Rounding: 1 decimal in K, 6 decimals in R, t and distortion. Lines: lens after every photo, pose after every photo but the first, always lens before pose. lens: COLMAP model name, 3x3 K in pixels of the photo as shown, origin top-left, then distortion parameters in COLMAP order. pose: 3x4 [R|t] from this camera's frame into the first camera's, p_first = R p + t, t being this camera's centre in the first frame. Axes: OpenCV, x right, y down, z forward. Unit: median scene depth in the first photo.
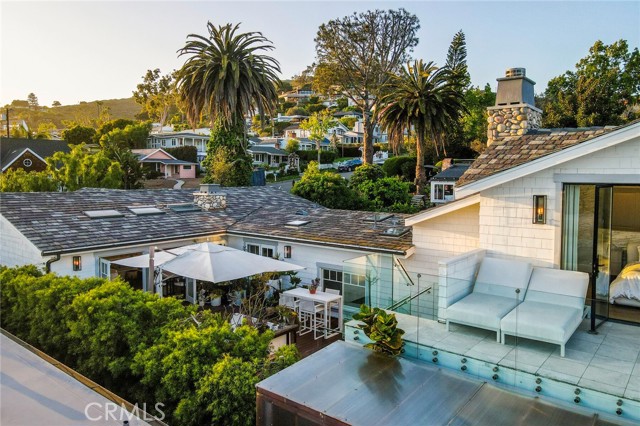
lens RADIAL K [[480.2, 0, 316.9], [0, 480.2, 202.2], [0, 0, 1]] dist [0.009115, 0.001306]
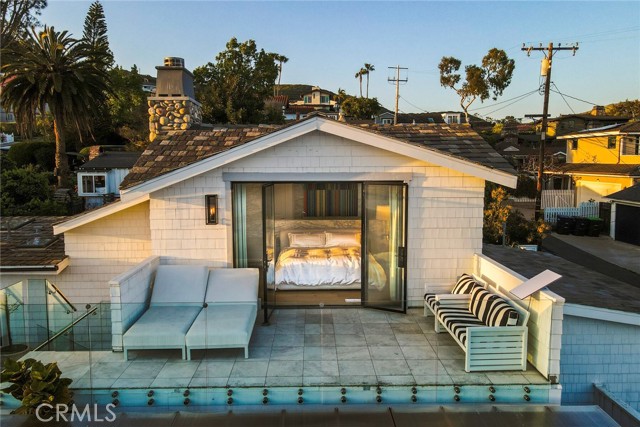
lens RADIAL K [[480.2, 0, 316.9], [0, 480.2, 202.7], [0, 0, 1]] dist [0.009115, 0.001306]
pose [[0.756164, -0.068294, 0.650808, -0.008592], [0.039515, 0.997490, 0.058762, -0.040322], [-0.653188, -0.018718, 0.756965, 0.102309]]
